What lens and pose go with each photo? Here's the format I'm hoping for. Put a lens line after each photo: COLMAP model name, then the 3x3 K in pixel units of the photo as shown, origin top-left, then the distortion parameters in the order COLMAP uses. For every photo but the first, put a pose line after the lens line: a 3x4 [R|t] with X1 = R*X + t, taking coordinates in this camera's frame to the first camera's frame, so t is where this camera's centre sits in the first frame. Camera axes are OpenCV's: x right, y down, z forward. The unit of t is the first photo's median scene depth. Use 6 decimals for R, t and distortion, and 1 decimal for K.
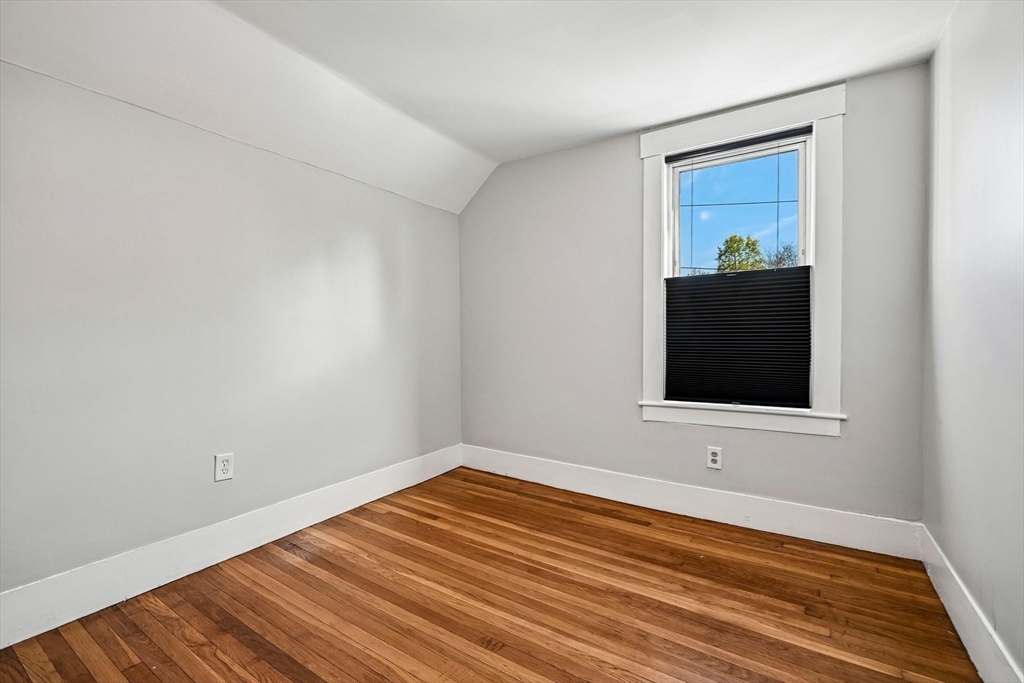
lens RADIAL K [[455.7, 0, 512.0], [0, 455.7, 341.5], [0, 0, 1]] dist [0.000398, 0.000178]
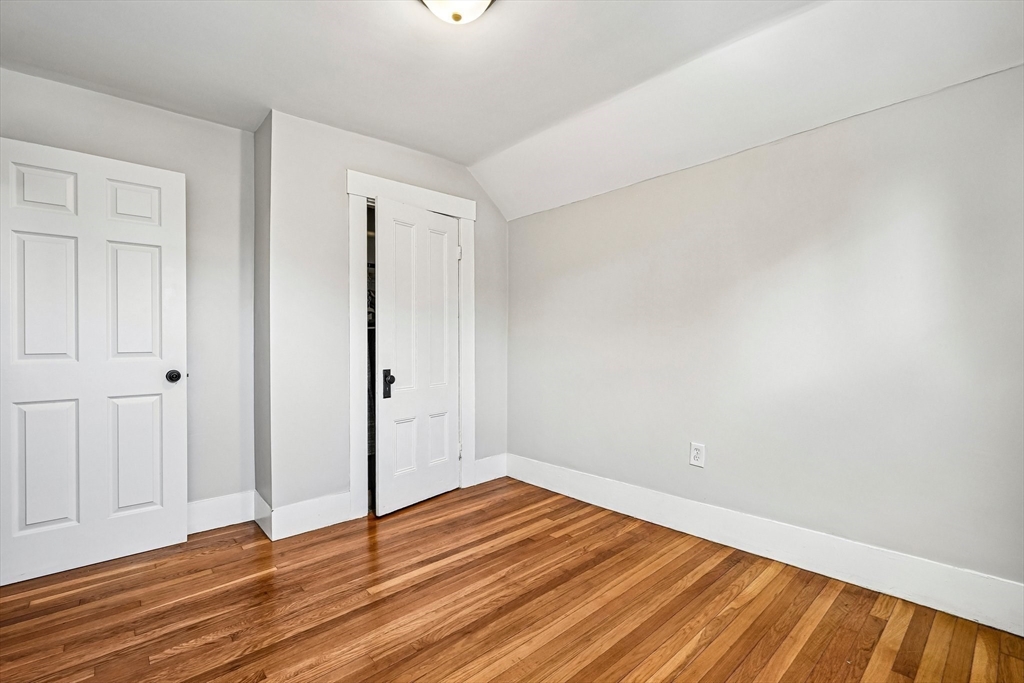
lens RADIAL K [[455.7, 0, 512.0], [0, 455.7, 341.5], [0, 0, 1]] dist [0.000398, 0.000178]
pose [[-0.249041, 0.004941, -0.968480, 0.518954], [-0.009141, 0.999930, 0.007452, -0.010945], [0.968450, 0.010709, -0.248979, 0.733579]]
